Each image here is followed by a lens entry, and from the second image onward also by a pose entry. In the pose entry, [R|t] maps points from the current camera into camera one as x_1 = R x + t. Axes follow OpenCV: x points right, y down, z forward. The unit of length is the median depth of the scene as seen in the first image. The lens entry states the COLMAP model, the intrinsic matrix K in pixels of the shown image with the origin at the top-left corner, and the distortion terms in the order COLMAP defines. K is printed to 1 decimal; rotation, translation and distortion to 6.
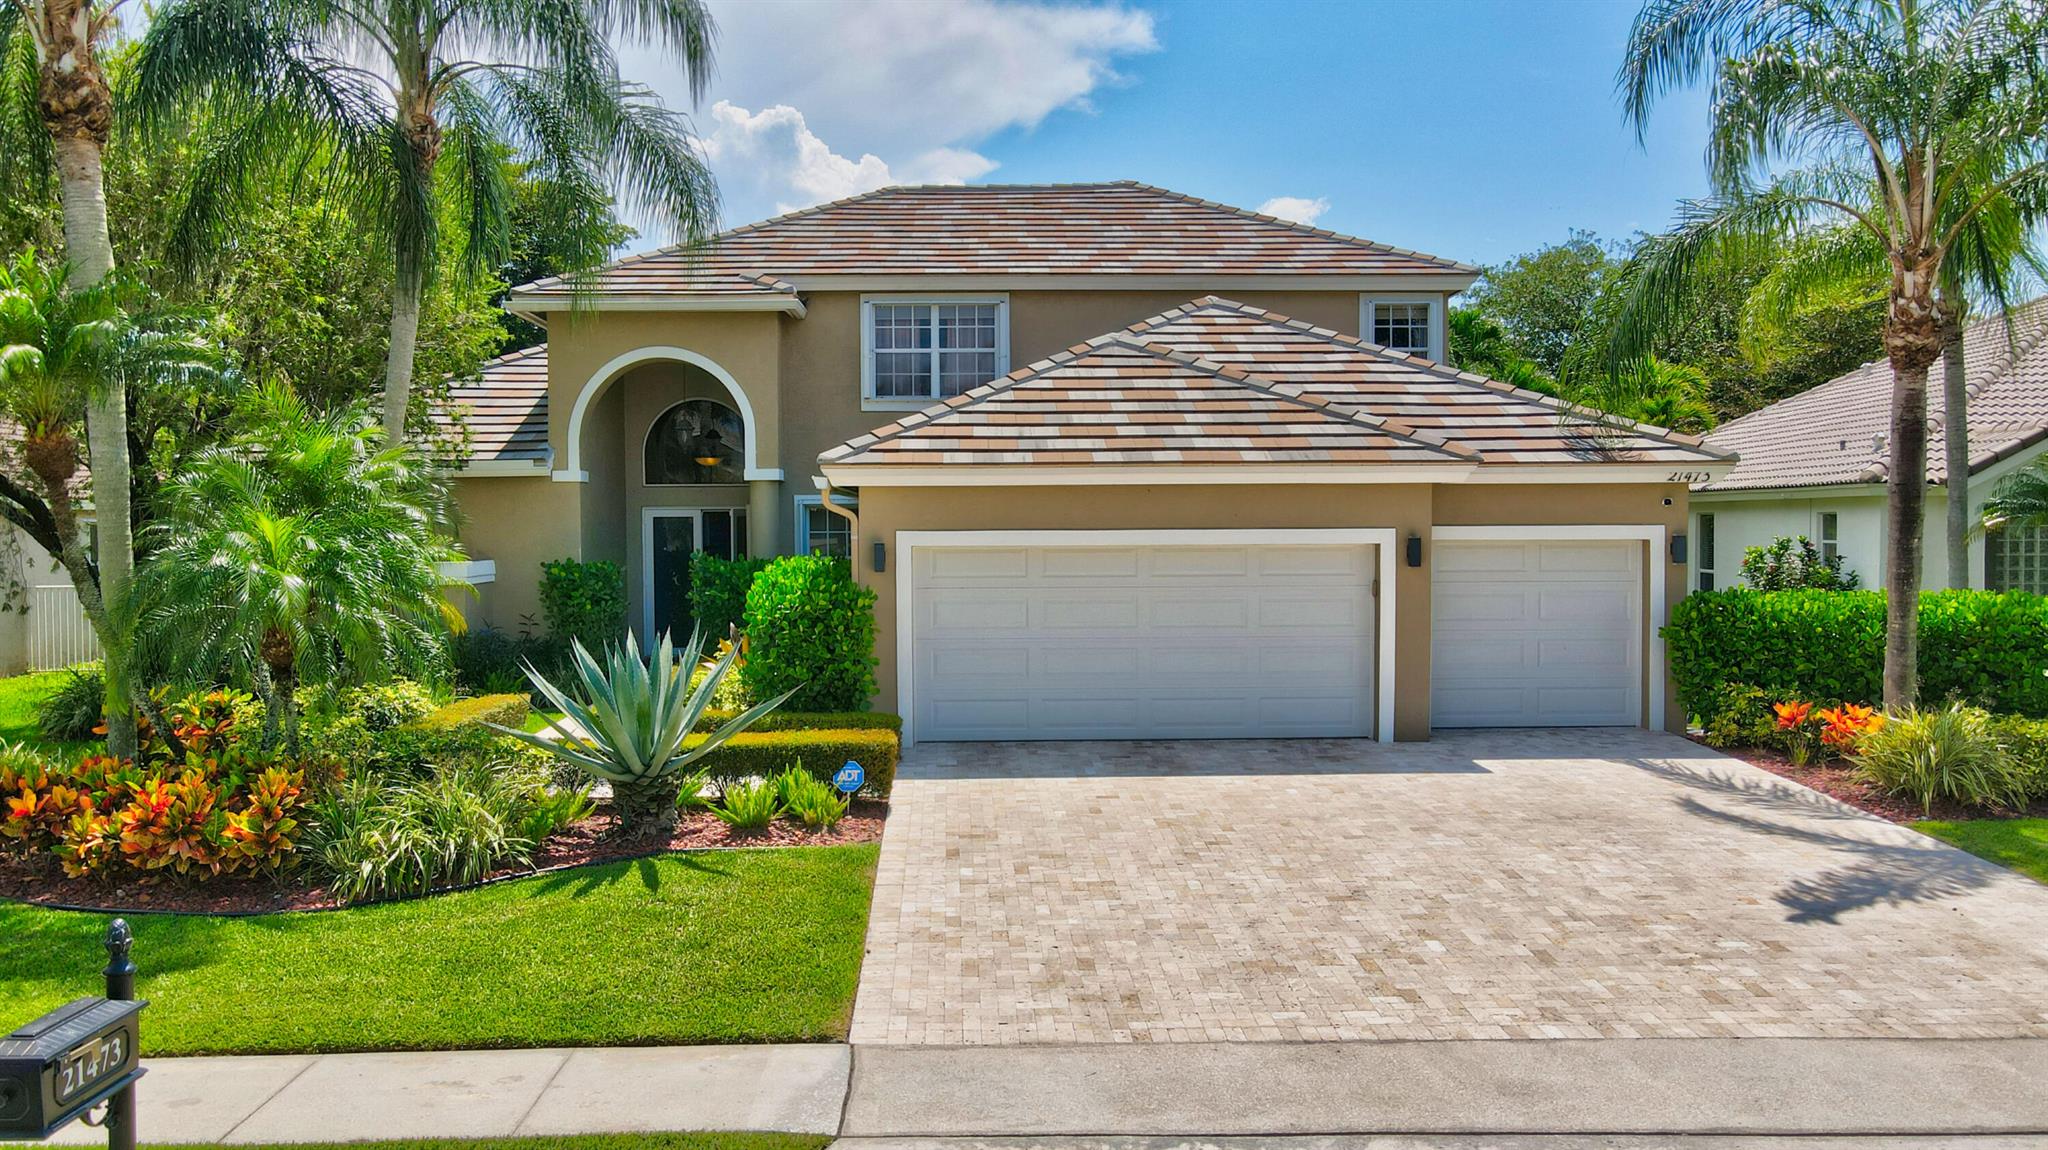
lens RADIAL K [[1495.3, 0, 1004.8], [0, 1495.3, 572.6], [0, 0, 1]] dist [0.008867, 0.005402]
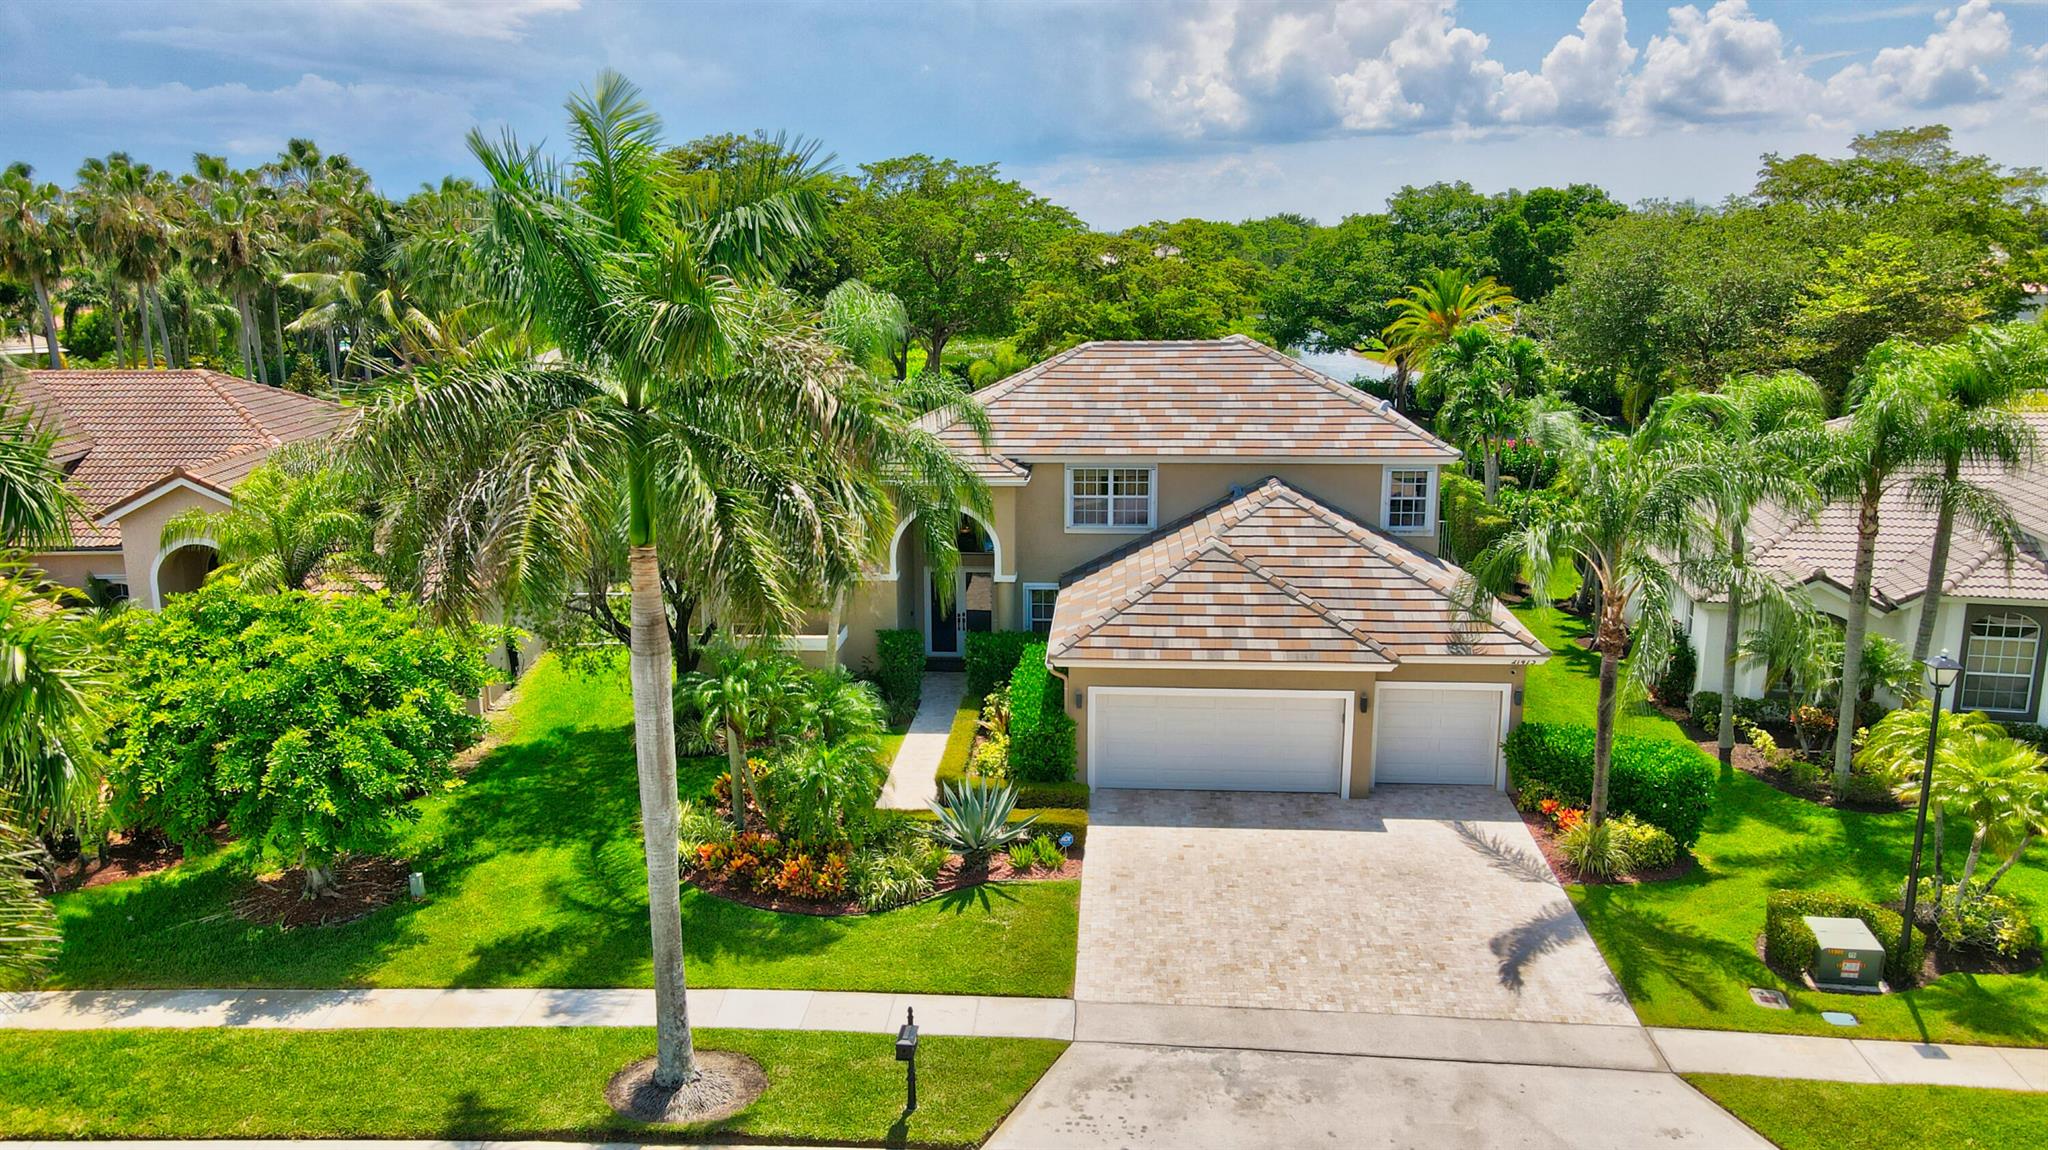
lens RADIAL K [[1495.3, 0, 1032.6], [0, 1495.3, 580.4], [0, 0, 1]] dist [0.008867, 0.005402]
pose [[0.995268, 0.028072, -0.093027, 0.040045], [-0.010129, 0.982117, 0.187997, -0.668937], [0.096641, -0.186165, 0.977754, -1.096578]]
